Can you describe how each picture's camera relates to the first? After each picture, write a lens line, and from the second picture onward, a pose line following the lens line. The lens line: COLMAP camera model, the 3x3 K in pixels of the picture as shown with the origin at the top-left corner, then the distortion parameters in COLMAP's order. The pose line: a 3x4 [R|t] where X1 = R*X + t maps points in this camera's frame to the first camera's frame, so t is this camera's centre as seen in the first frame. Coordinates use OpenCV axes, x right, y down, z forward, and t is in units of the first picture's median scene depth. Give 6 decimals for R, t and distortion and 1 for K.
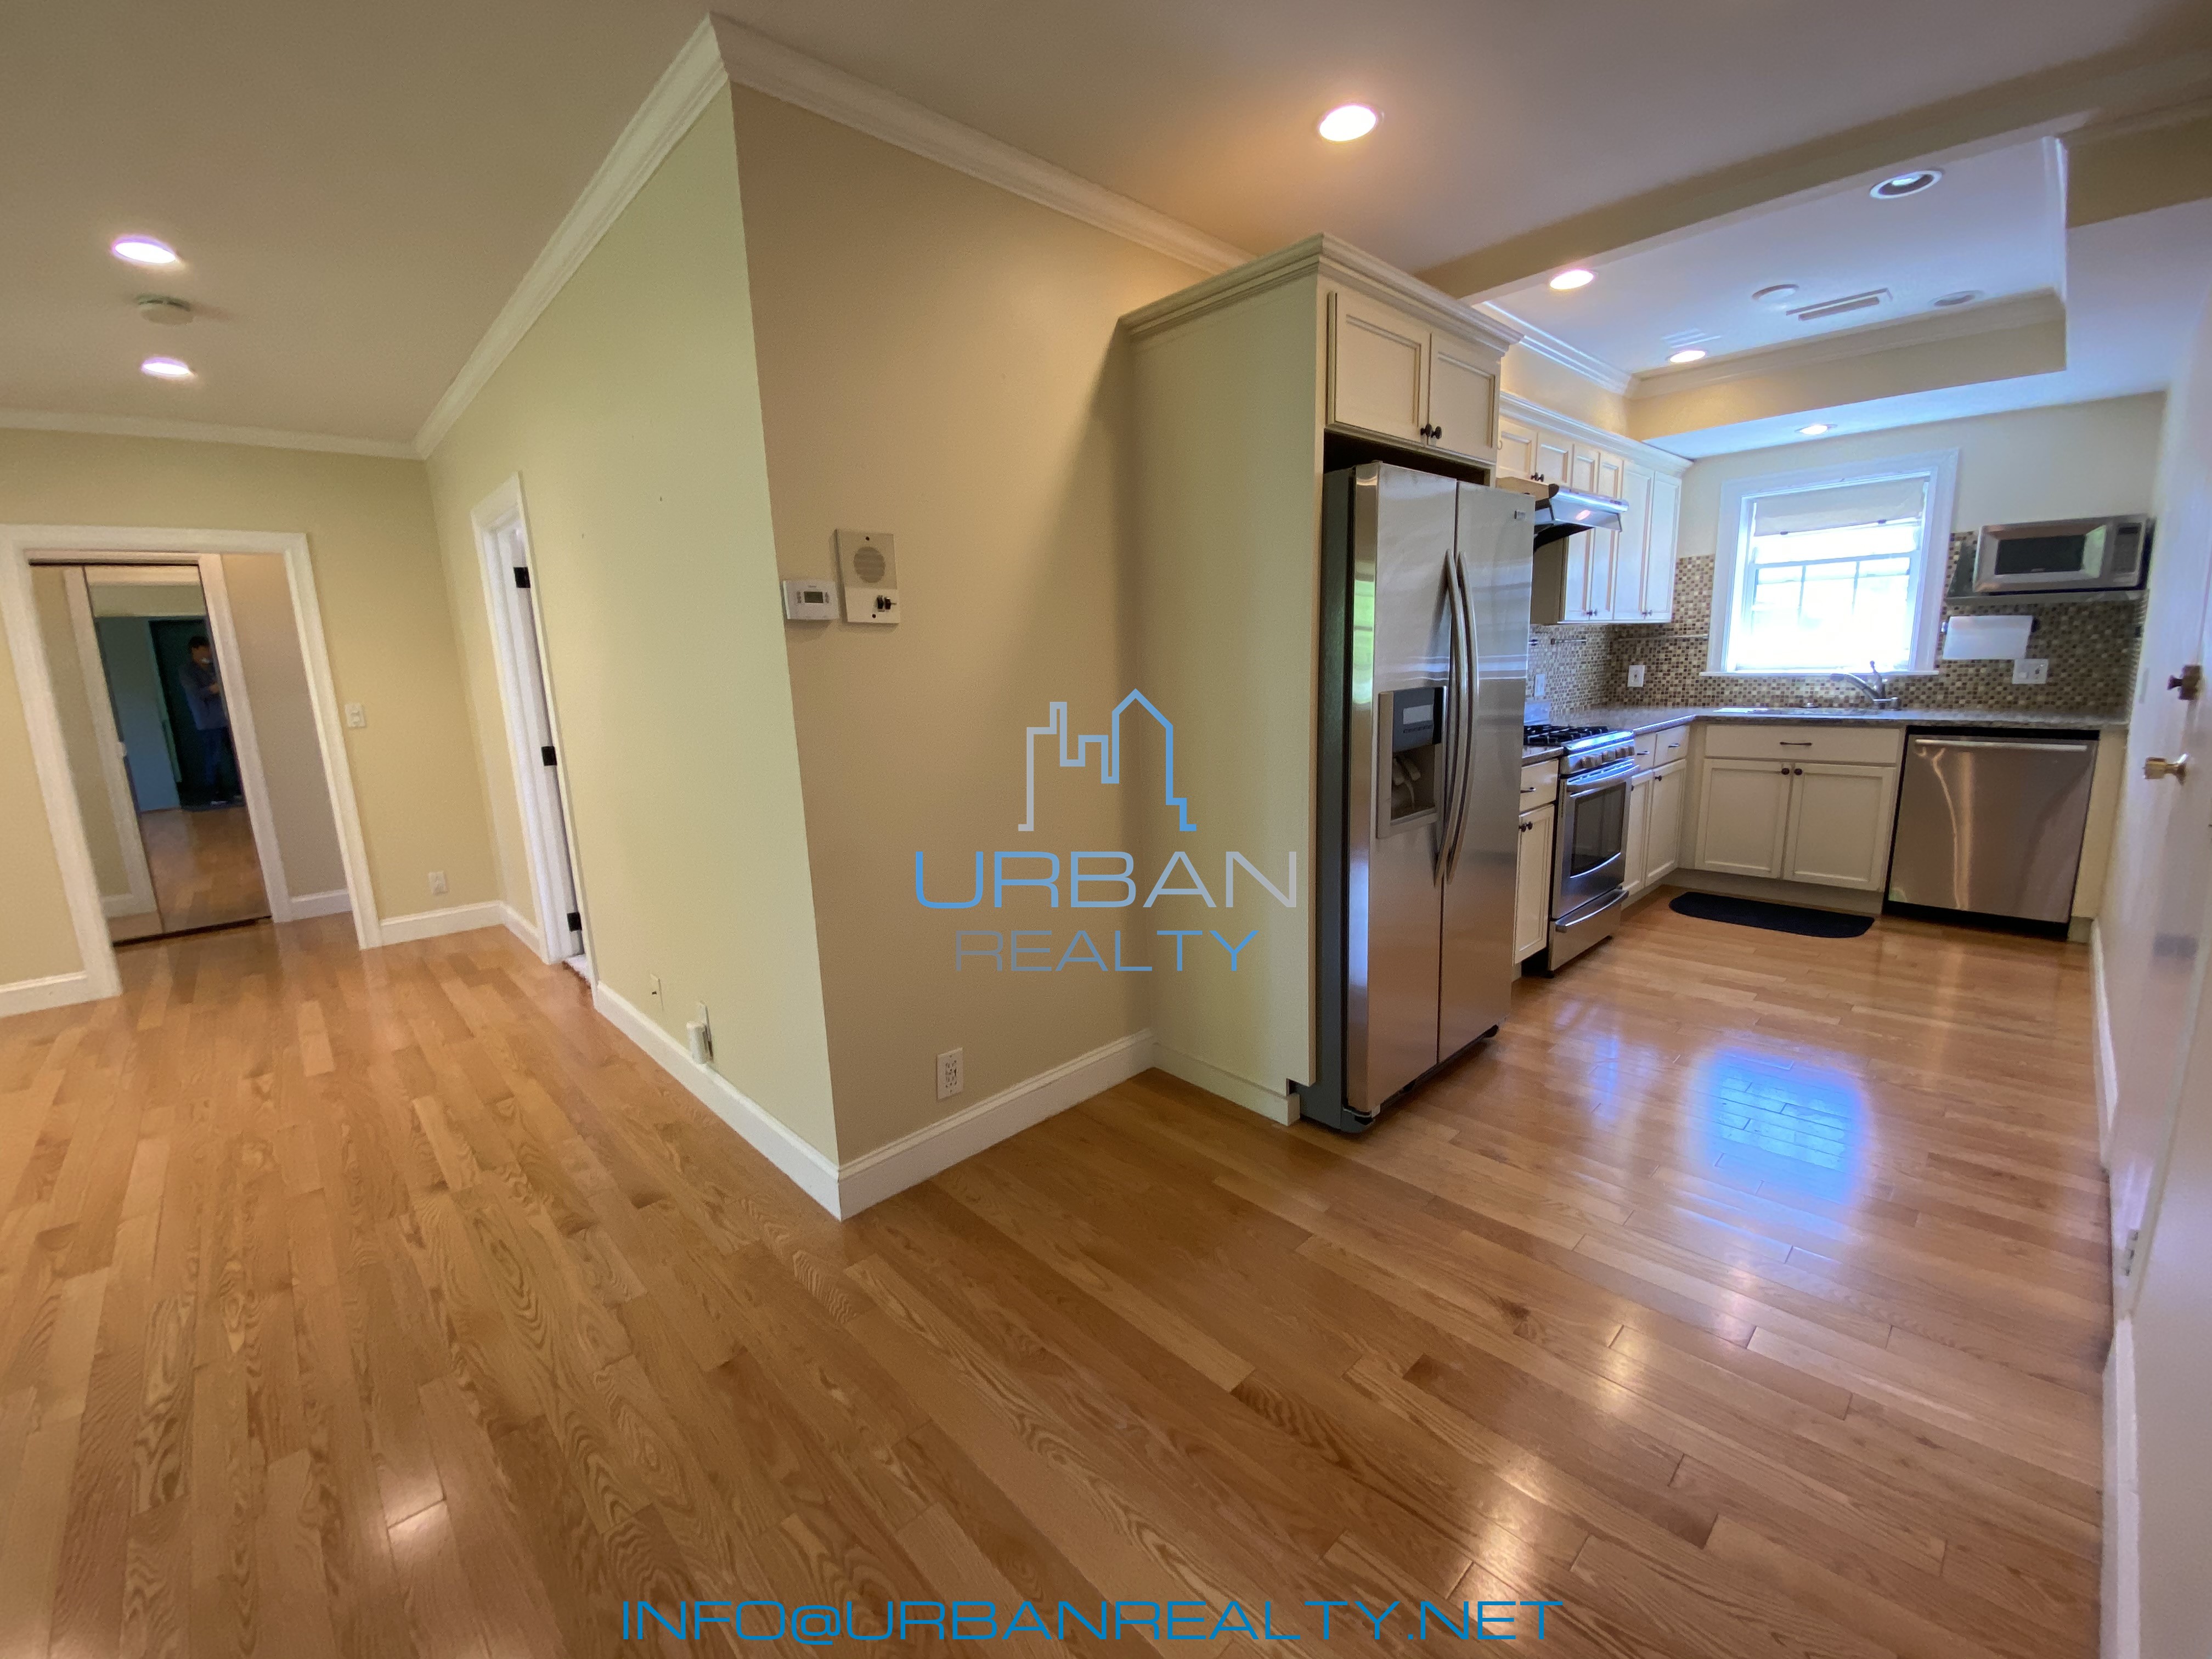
lens RADIAL K [[902.9, 0, 1099.3], [0, 902.9, 838.4], [0, 0, 1]] dist [-0.008367, -0.008053]
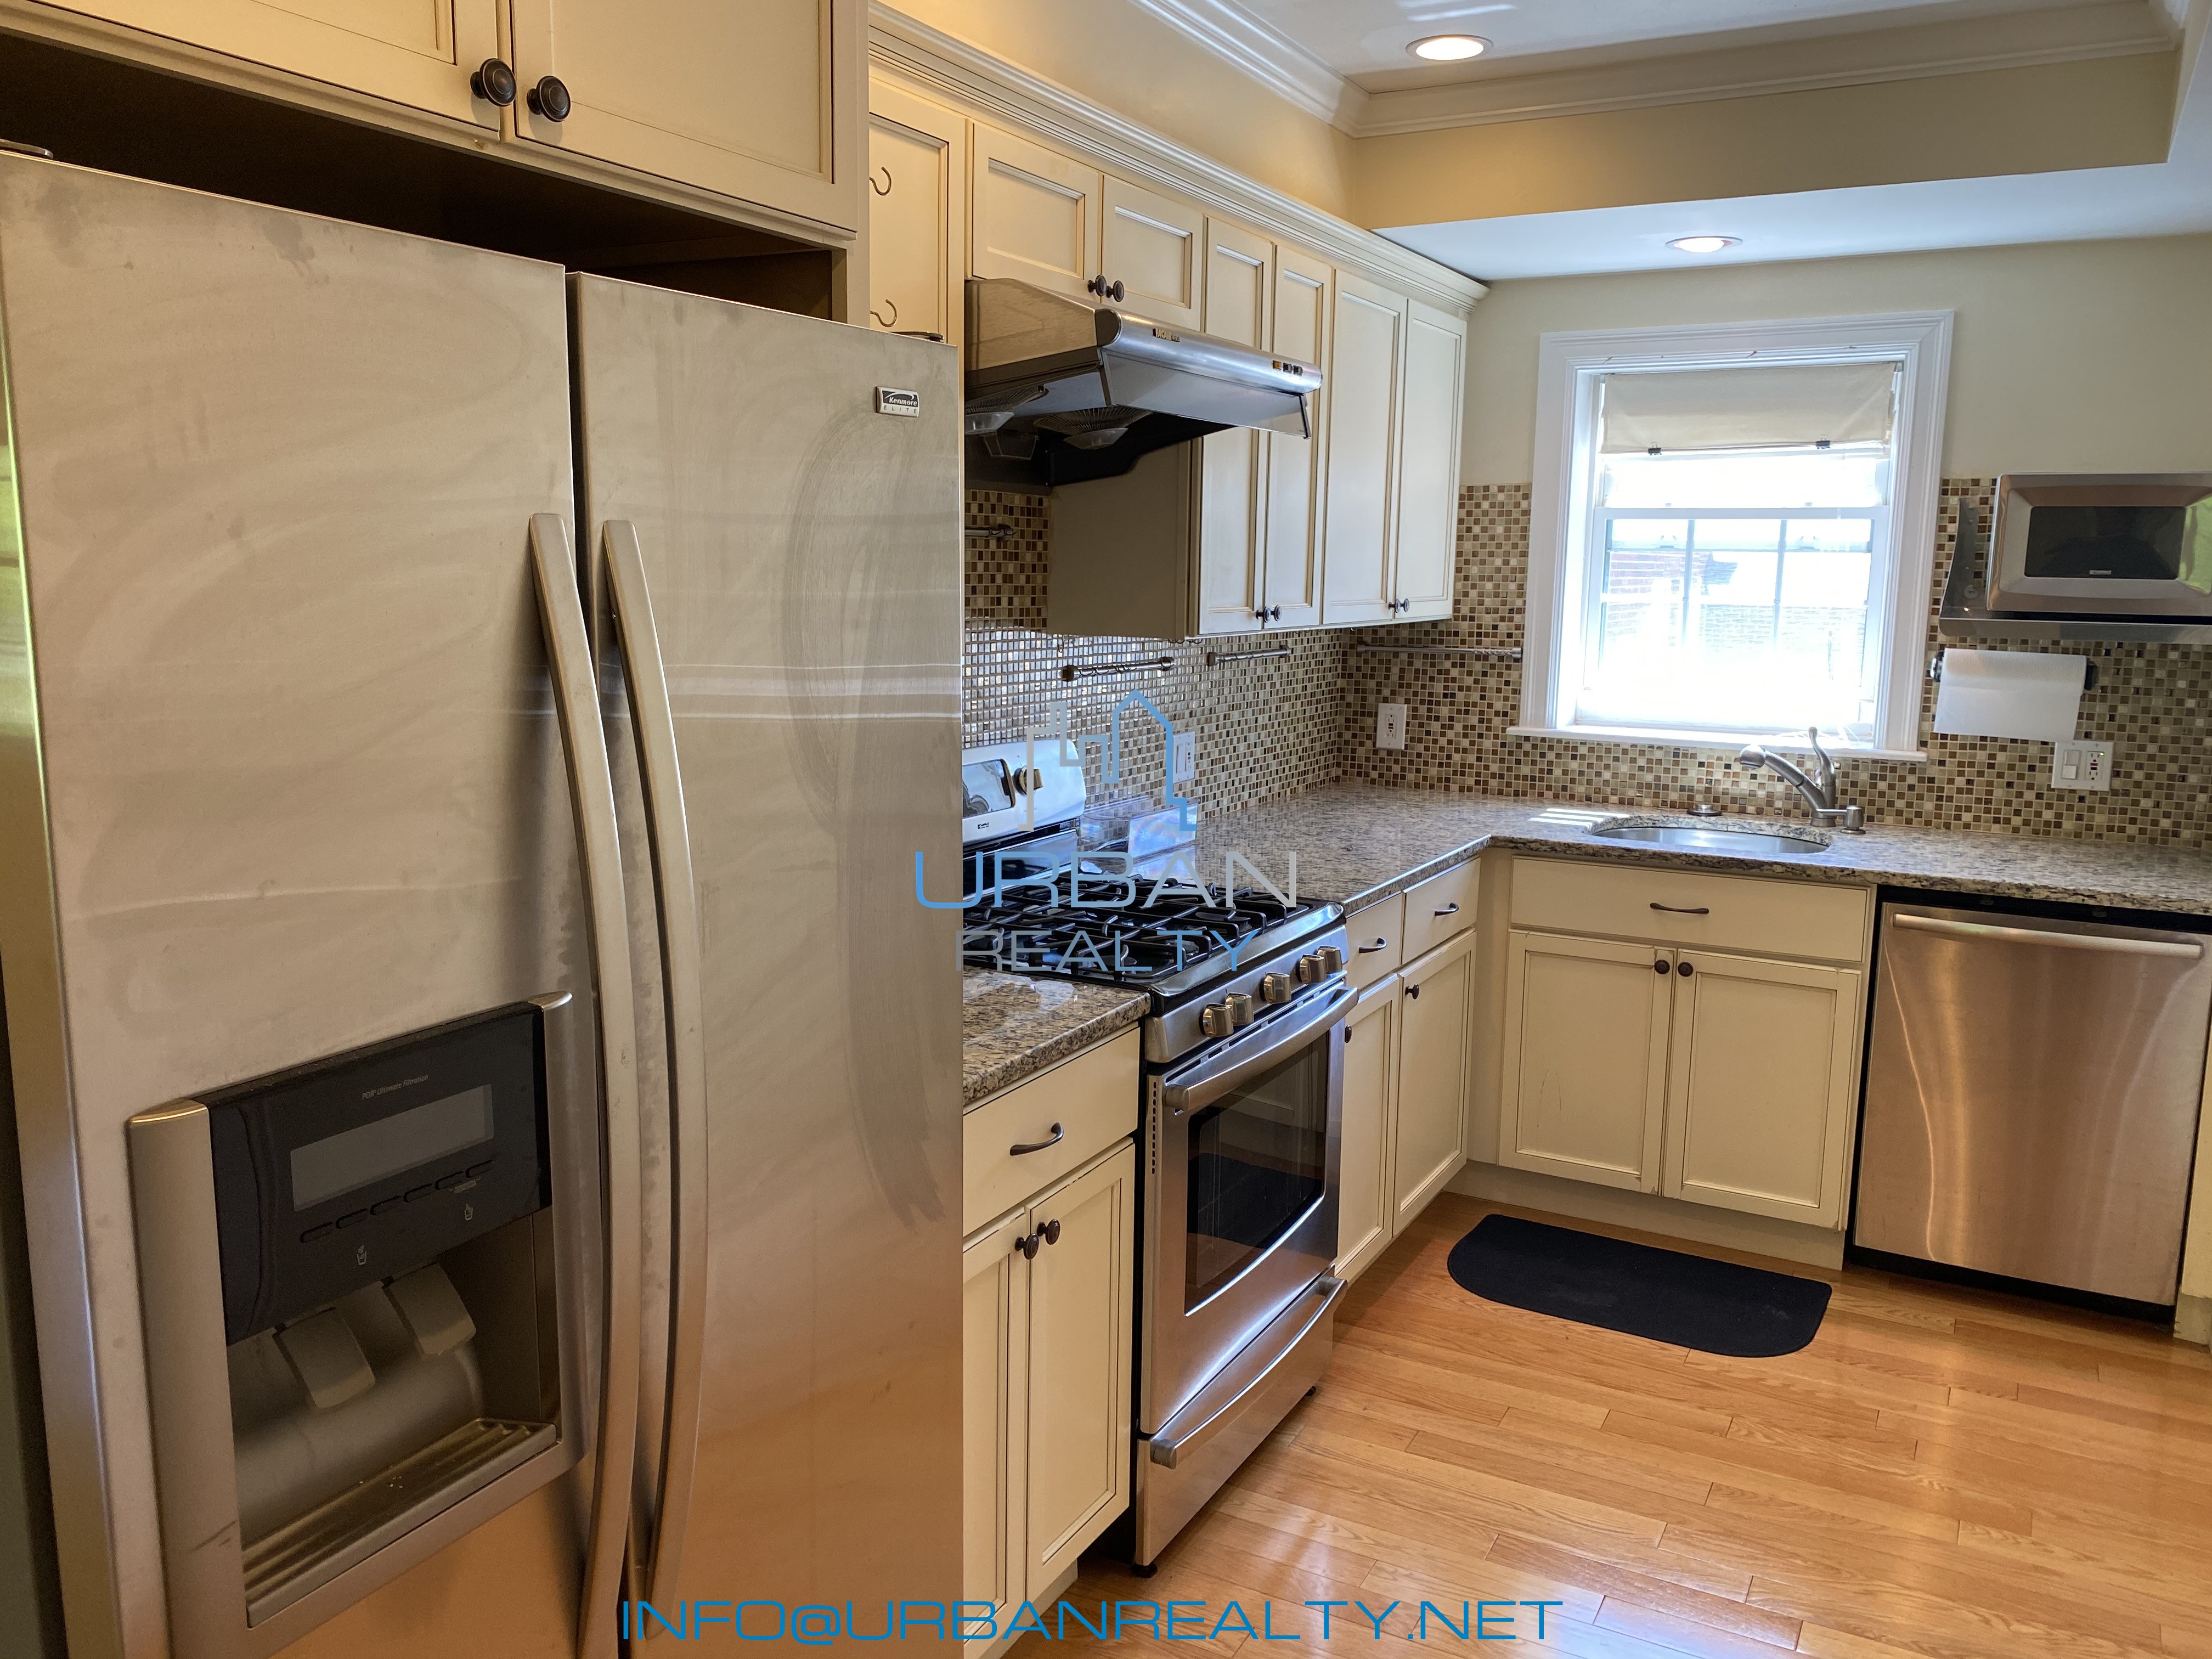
lens RADIAL K [[1691.4, 0, 1107.8], [0, 1691.4, 835.3], [0, 0, 1]] dist [-0.008470, 0.004831]
pose [[0.948255, 0.001417, 0.317506, 0.217073], [0.011066, 0.999235, -0.037509, -0.113995], [-0.317316, 0.039082, 0.947514, 0.260477]]
